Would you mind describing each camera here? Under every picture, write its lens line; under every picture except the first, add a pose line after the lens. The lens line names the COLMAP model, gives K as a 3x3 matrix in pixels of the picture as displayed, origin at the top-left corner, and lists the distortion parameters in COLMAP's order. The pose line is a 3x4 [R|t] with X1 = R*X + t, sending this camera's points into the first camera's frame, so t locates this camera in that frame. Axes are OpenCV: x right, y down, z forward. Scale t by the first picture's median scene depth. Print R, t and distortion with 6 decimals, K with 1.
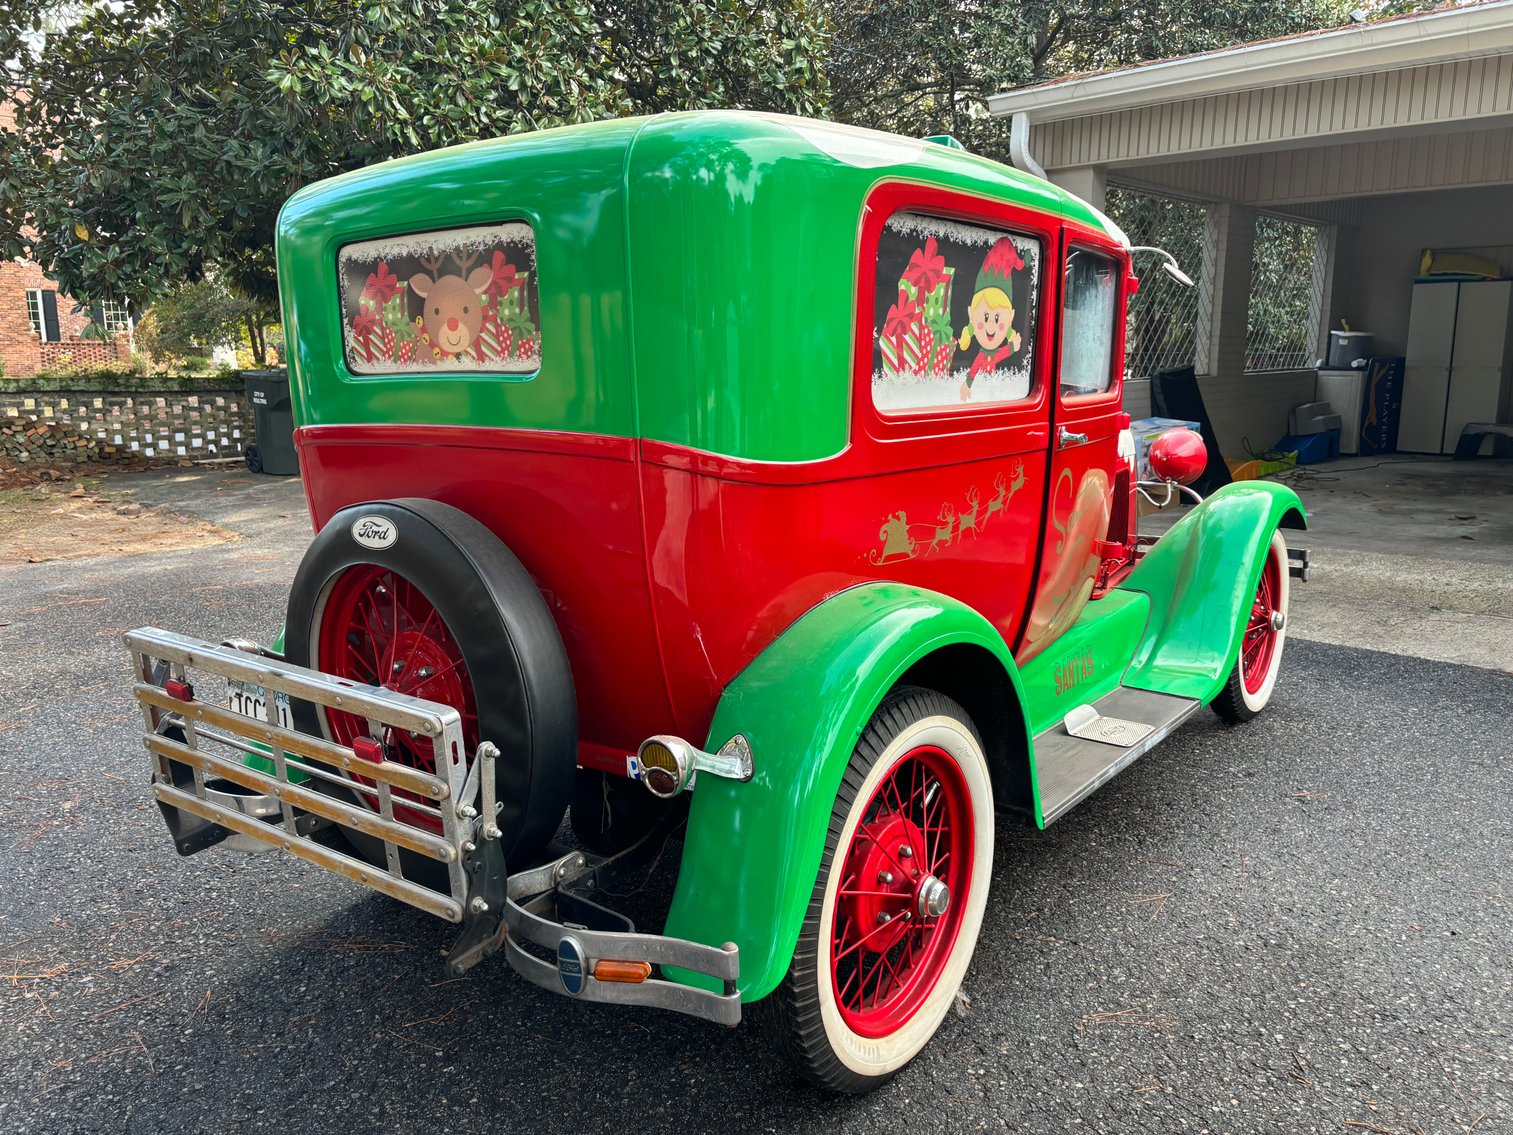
lens RADIAL K [[1144.1, 0, 758.1], [0, 1144.1, 548.3], [0, 0, 1]] dist [0.049438, -0.054597]
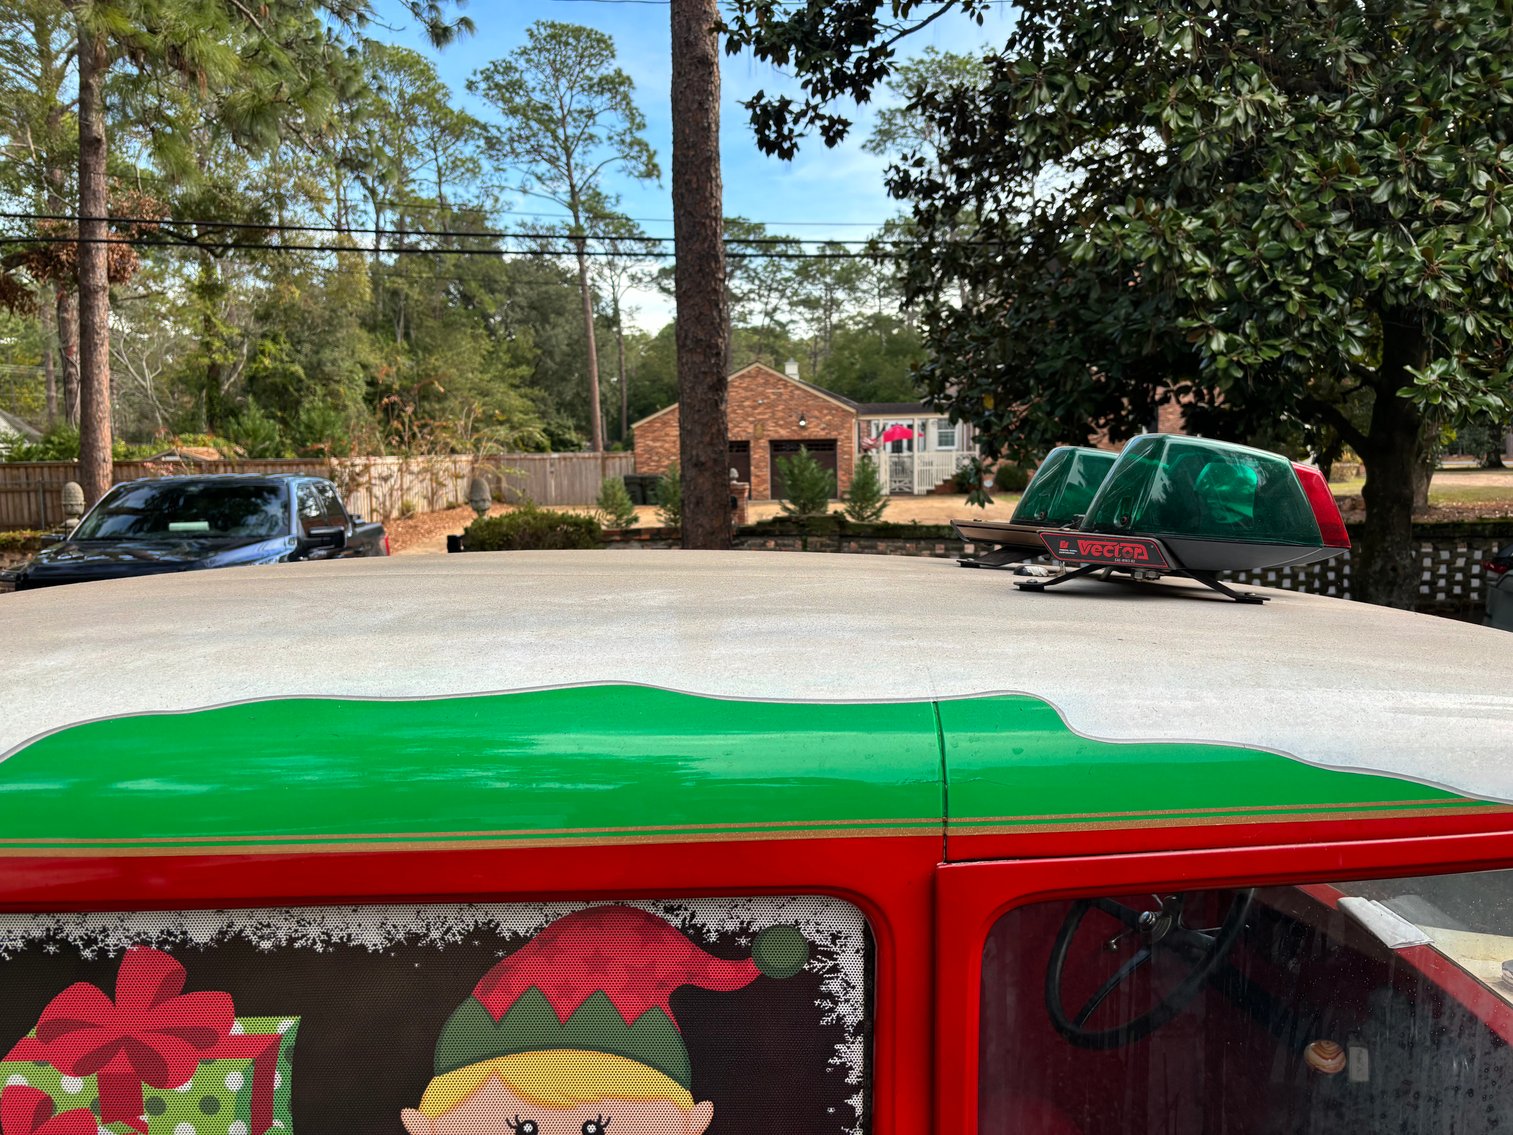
lens RADIAL K [[1144.1, 0, 766.9], [0, 1144.1, 585.7], [0, 0, 1]] dist [0.049438, -0.054597]
pose [[0.619952, 0.086054, -0.779906, 0.545084], [-0.123663, 0.992261, 0.011185, -0.411739], [0.774833, 0.089511, 0.625796, 0.911341]]
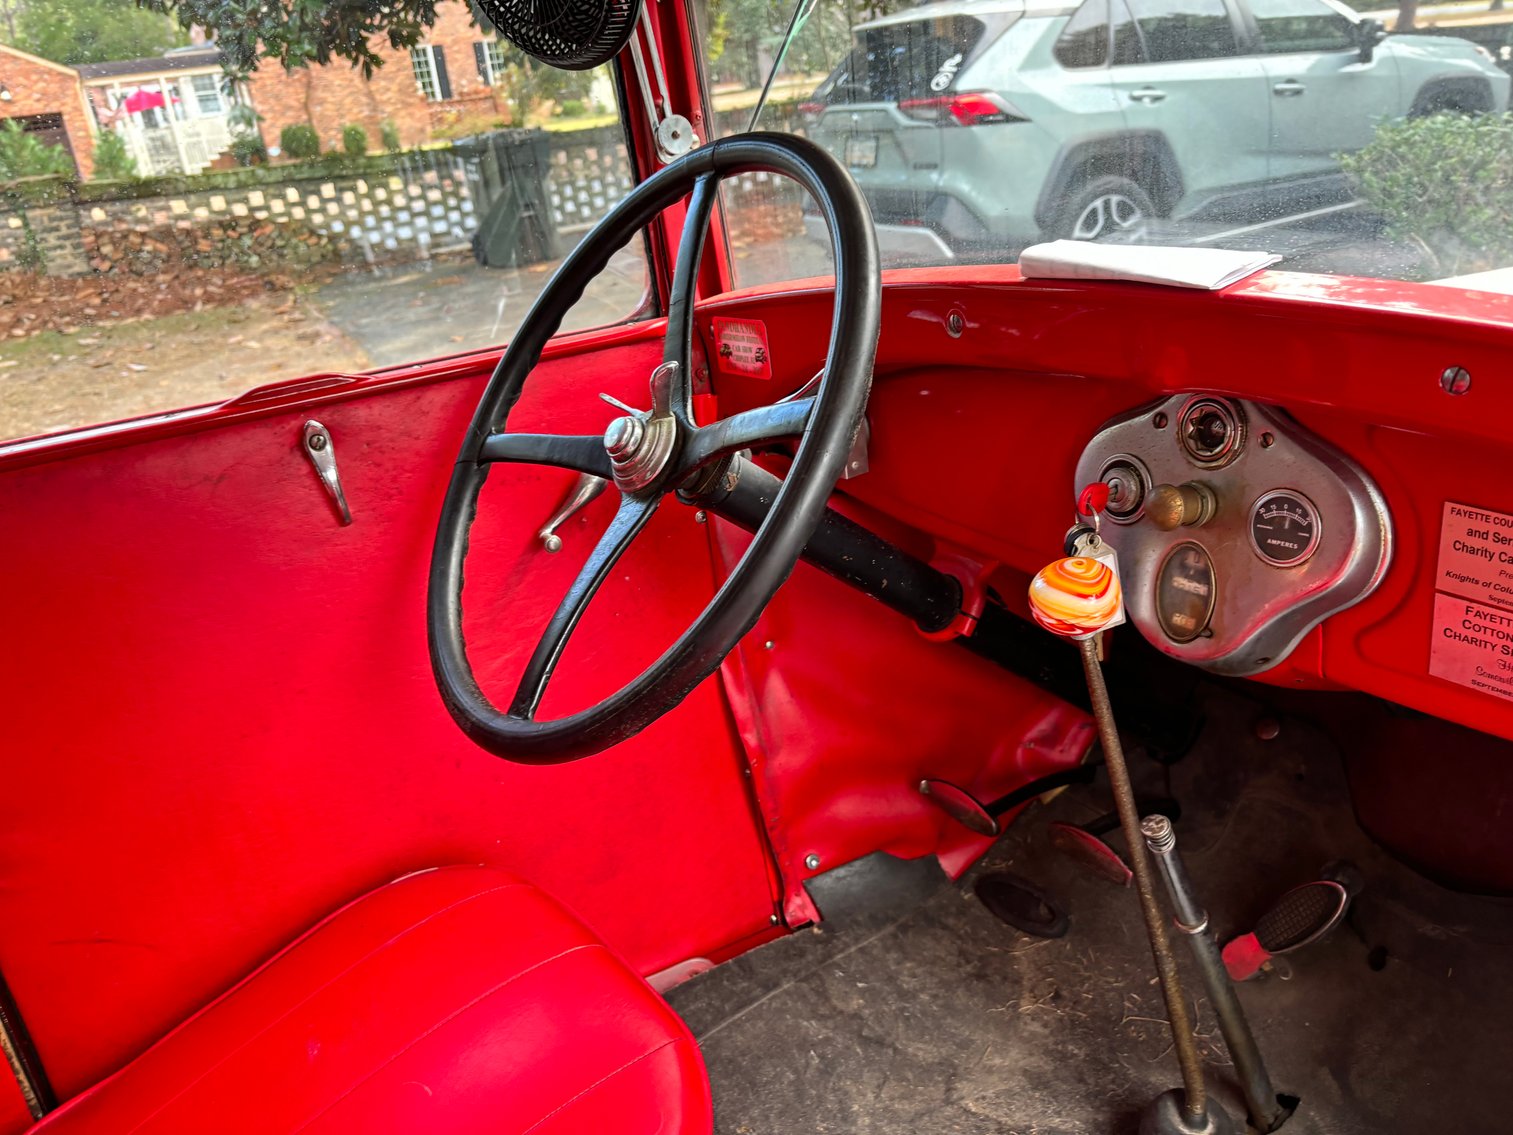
lens RADIAL K [[1144.1, 0, 751.0], [0, 1144.1, 567.7], [0, 0, 1]] dist [0.049438, -0.054597]
pose [[0.937592, 0.042455, -0.345136, 0.265212], [0.045529, 0.968988, 0.242879, -0.251480], [0.344744, -0.243435, 0.906582, 1.324532]]
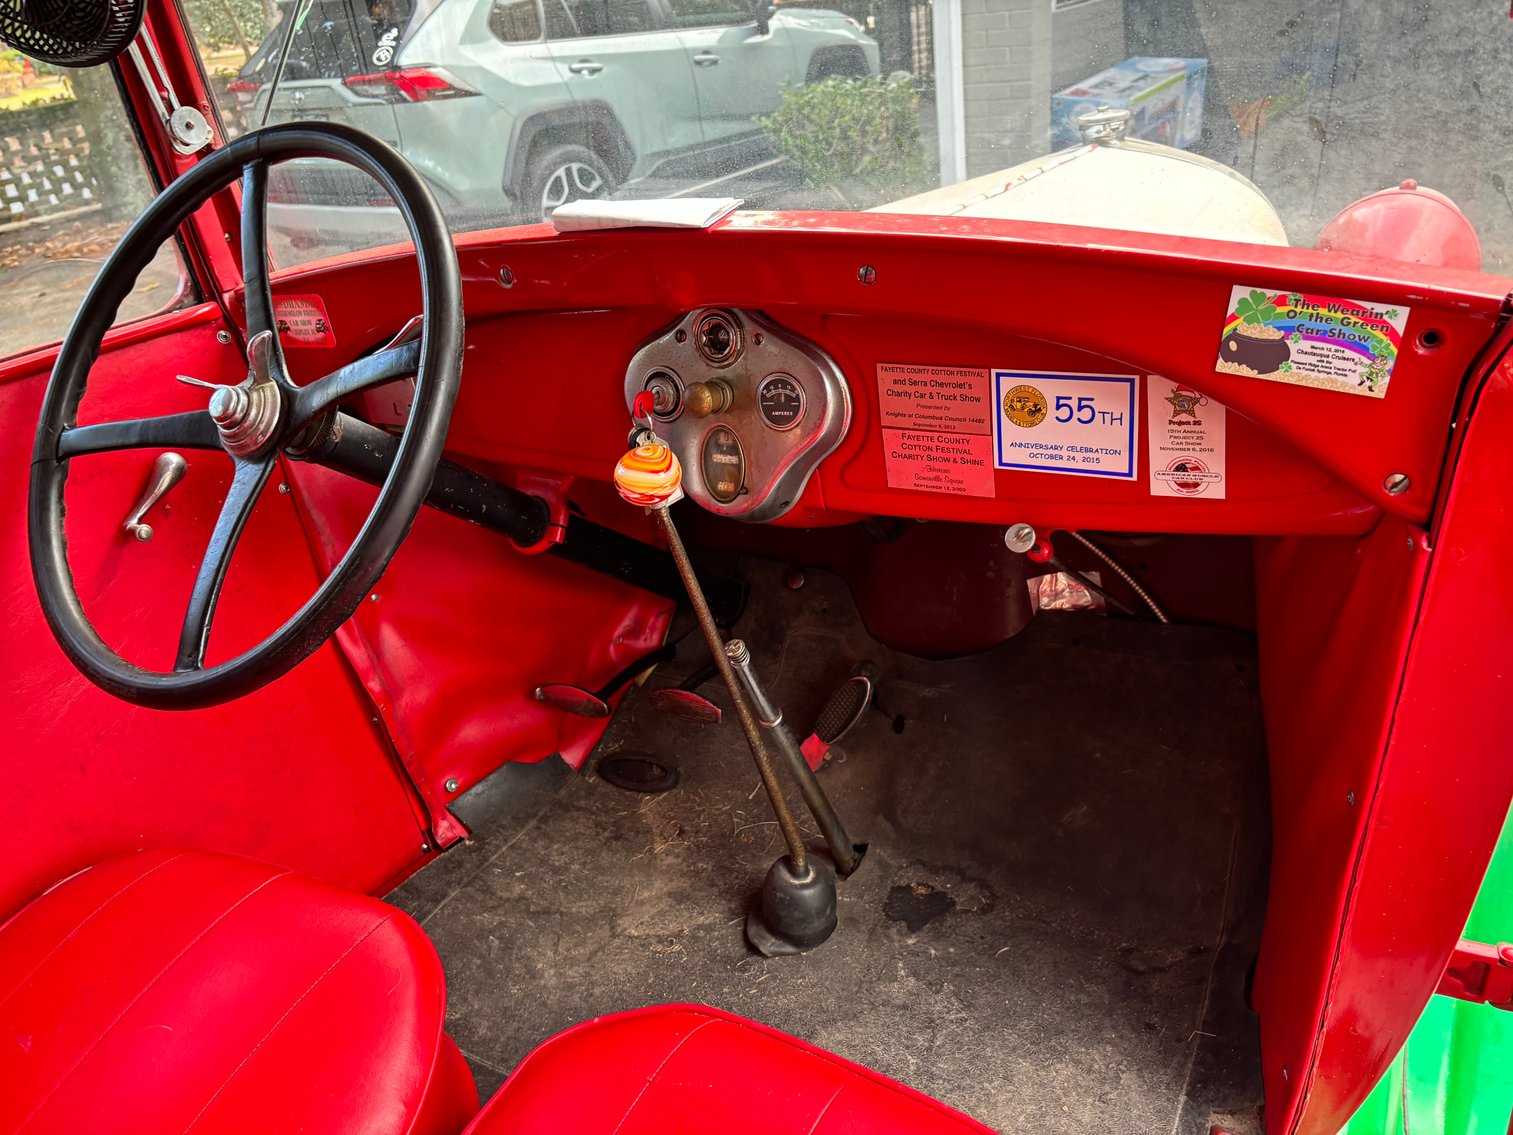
lens RADIAL K [[1144.1, 0, 751.4], [0, 1144.1, 570.0], [0, 0, 1]] dist [0.049438, -0.054597]
pose [[0.988506, -0.144171, 0.045507, 0.253795], [0.124220, 0.946113, 0.299064, -0.248708], [-0.086171, -0.289974, 0.953147, 1.243437]]
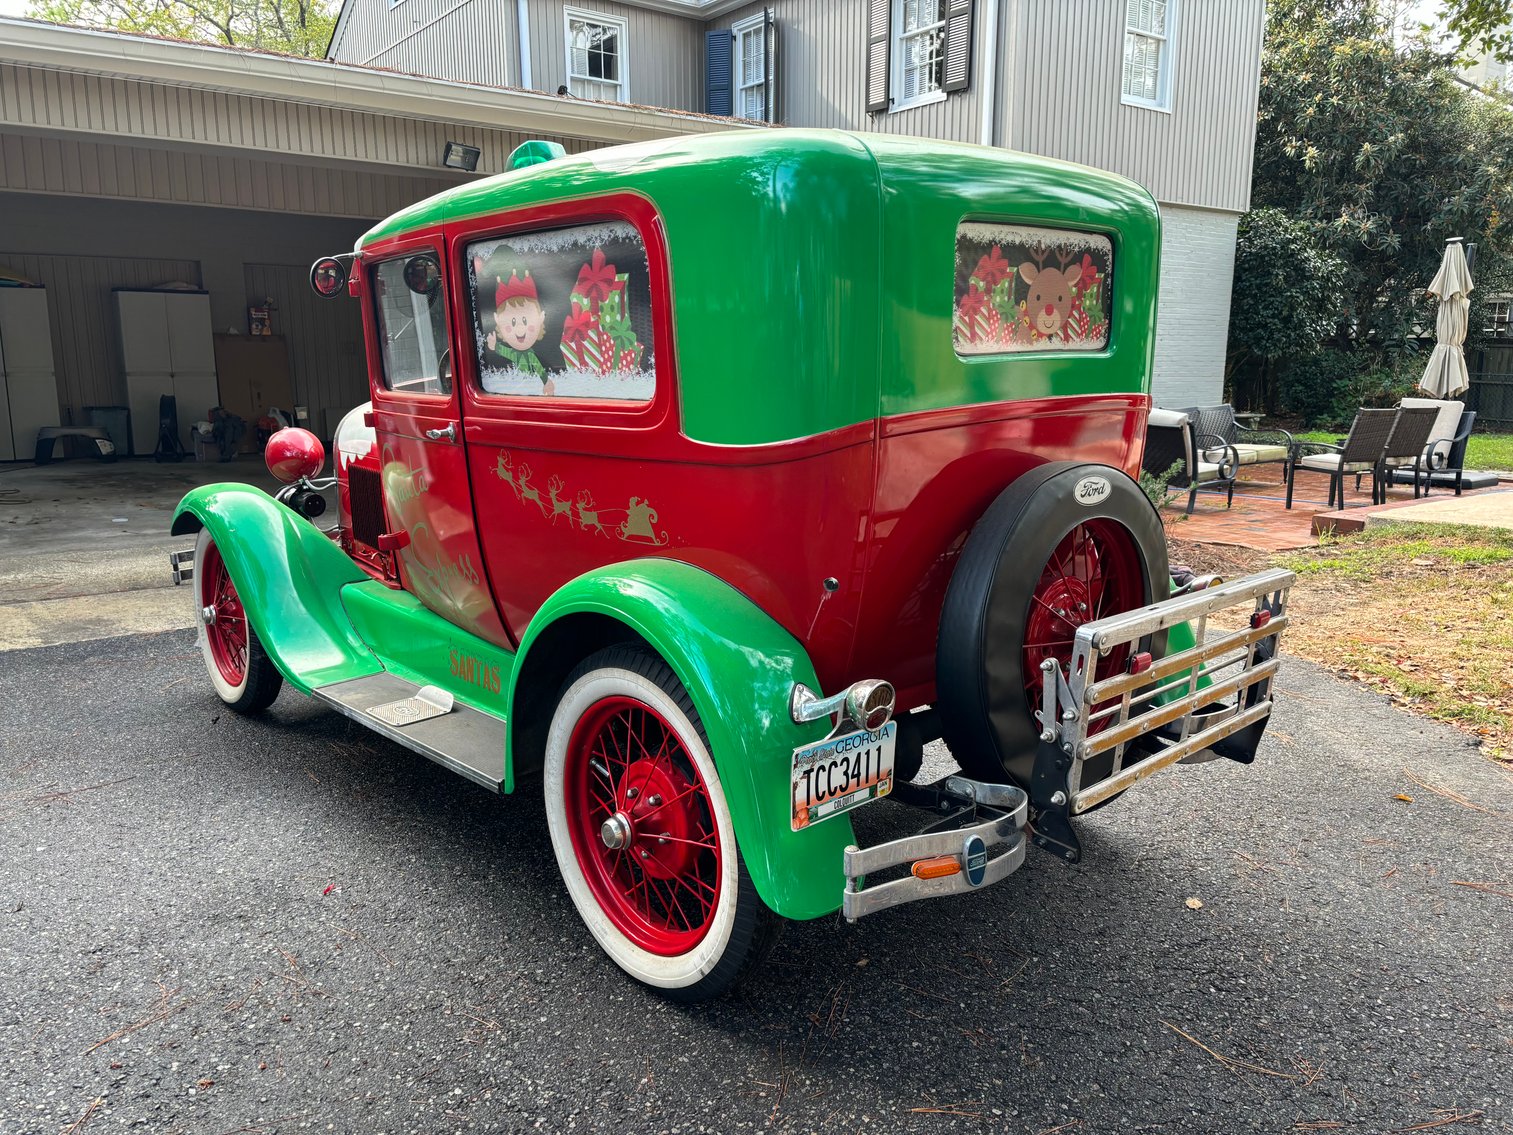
lens RADIAL K [[1144.1, 0, 763.0], [0, 1144.1, 559.7], [0, 0, 1]] dist [0.049438, -0.054597]
pose [[0.177935, -0.165385, 0.970045, -1.416495], [0.166002, 0.976693, 0.136069, -0.146368], [-0.969939, 0.136818, 0.201242, 1.027482]]
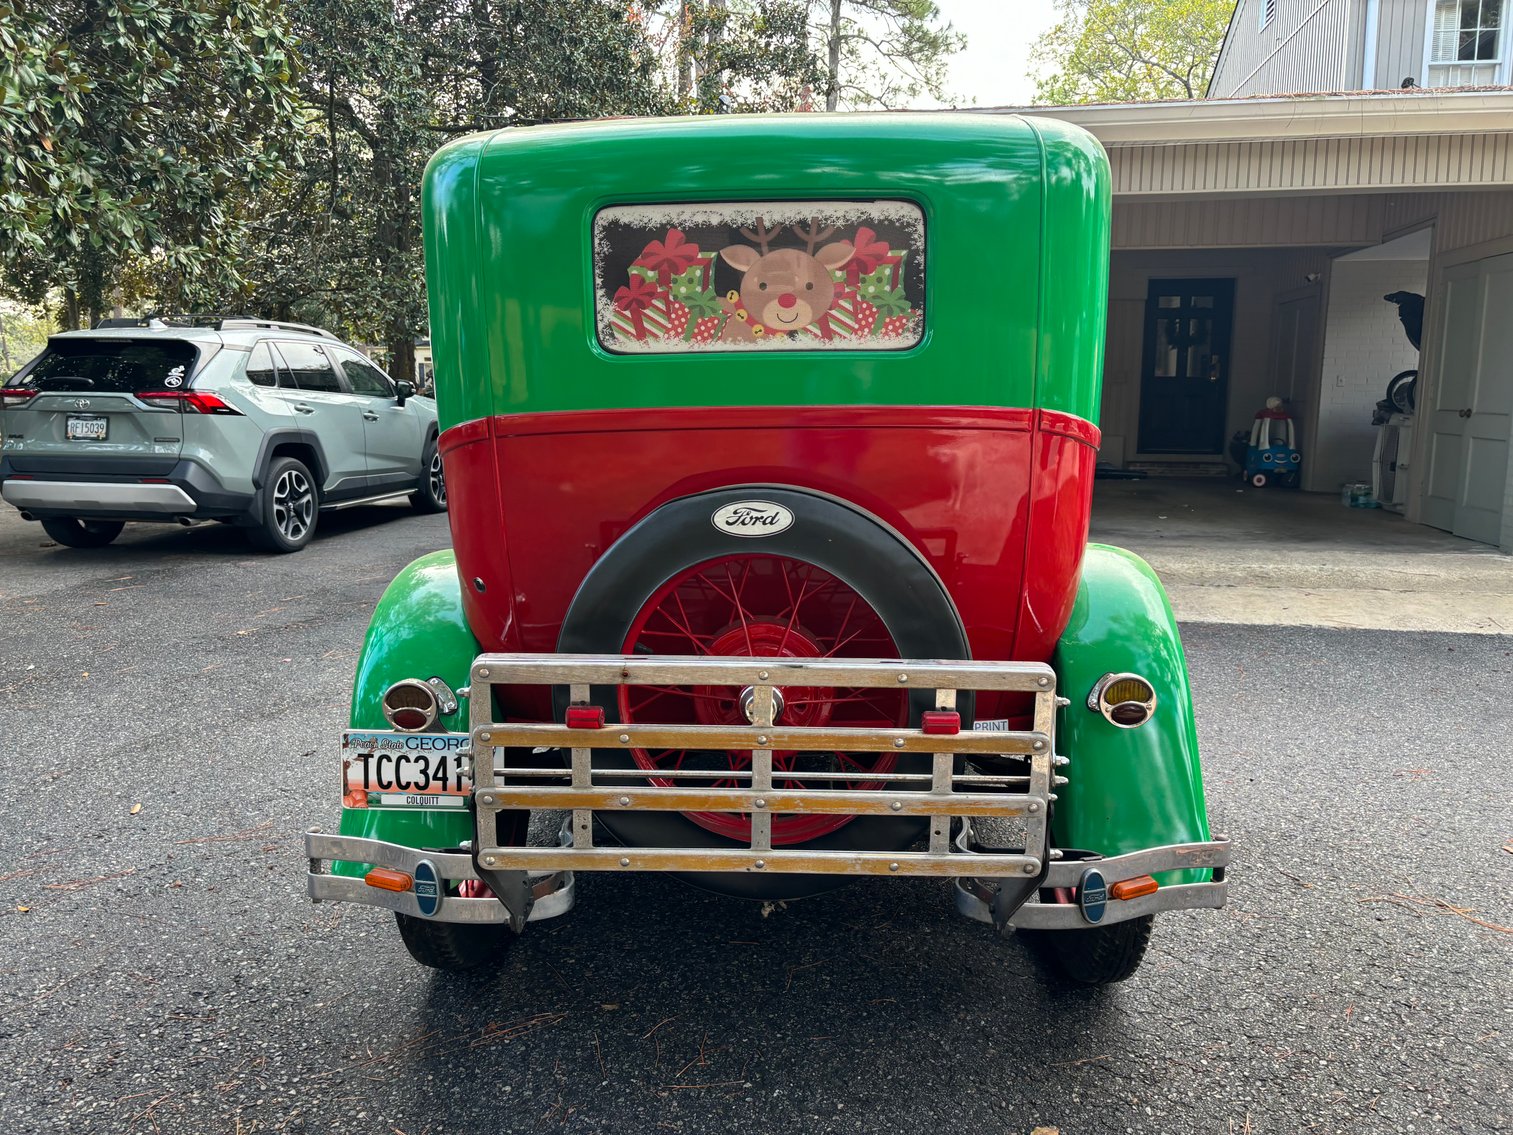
lens RADIAL K [[1144.1, 0, 762.8], [0, 1144.1, 565.6], [0, 0, 1]] dist [0.049438, -0.054597]
pose [[0.819711, -0.075643, 0.567760, -0.801400], [0.086570, 0.996216, 0.007740, 0.016201], [-0.566197, 0.042806, 0.823158, 0.219782]]
